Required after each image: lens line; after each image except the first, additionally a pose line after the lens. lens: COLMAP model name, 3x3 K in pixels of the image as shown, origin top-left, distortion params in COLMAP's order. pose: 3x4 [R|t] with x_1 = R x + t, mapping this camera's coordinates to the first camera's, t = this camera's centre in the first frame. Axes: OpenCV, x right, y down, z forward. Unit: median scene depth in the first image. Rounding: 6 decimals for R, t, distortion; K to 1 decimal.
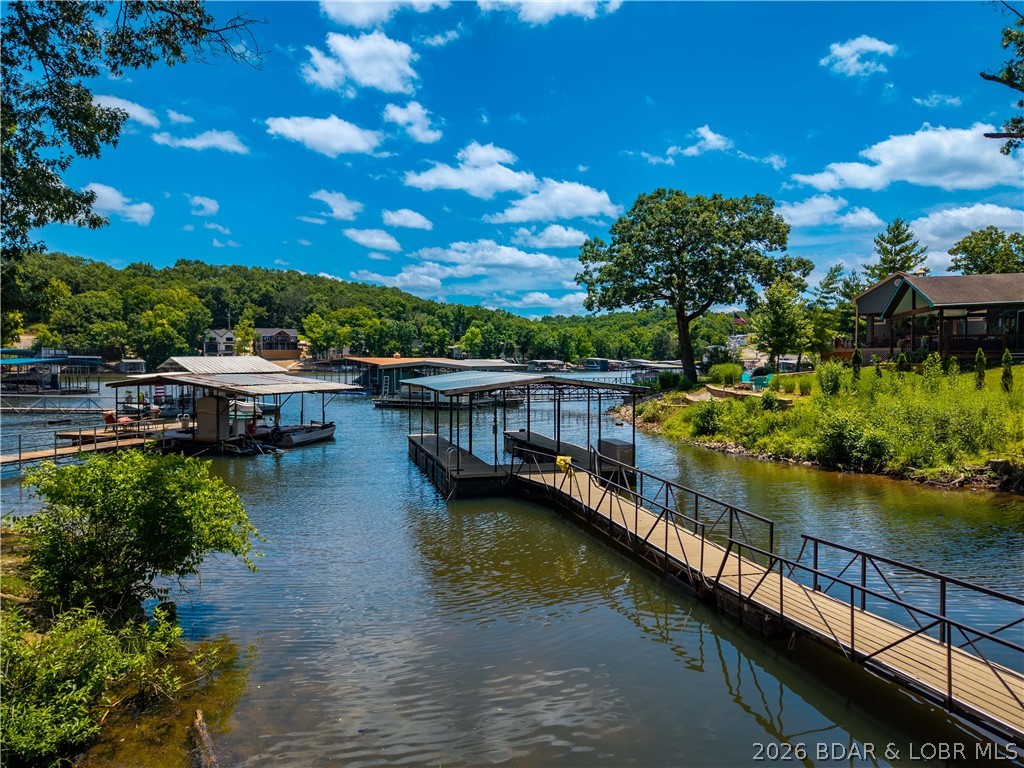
lens RADIAL K [[696.2, 0, 529.2], [0, 696.2, 385.1], [0, 0, 1]] dist [0.004824, -0.000873]
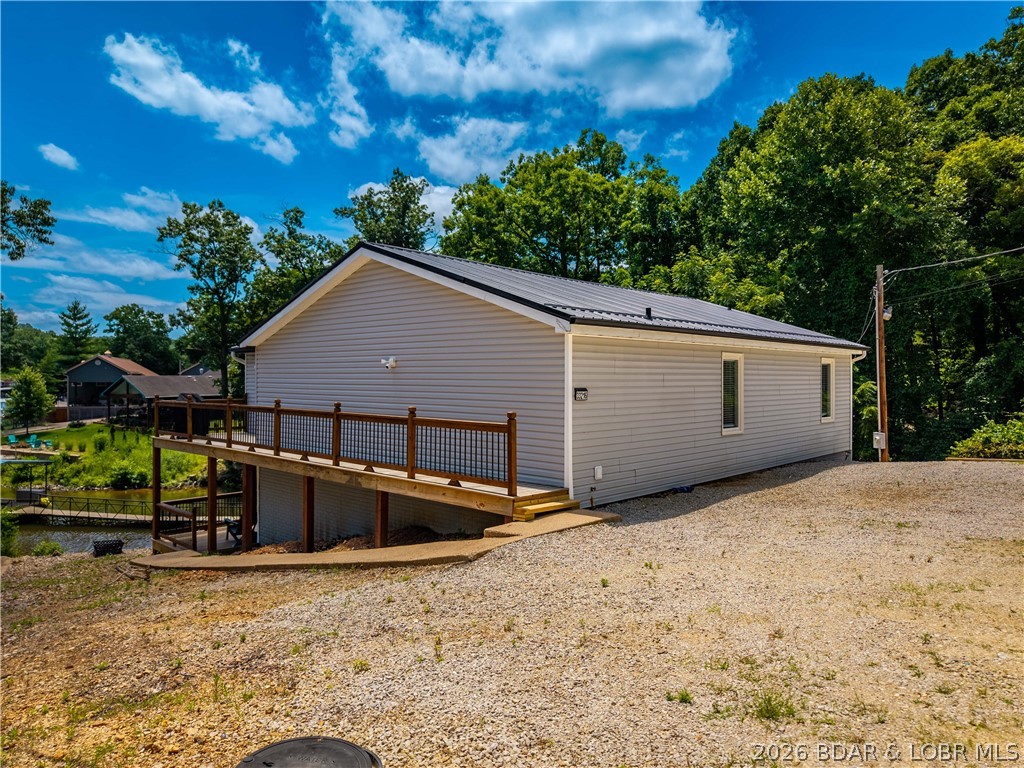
lens RADIAL K [[696.2, 0, 529.2], [0, 696.2, 385.1], [0, 0, 1]] dist [0.004824, -0.000873]
pose [[0.414499, -0.011416, 0.909978, -0.818708], [0.022127, 0.999752, 0.002463, -0.146294], [-0.909781, 0.019114, 0.414649, -0.850575]]
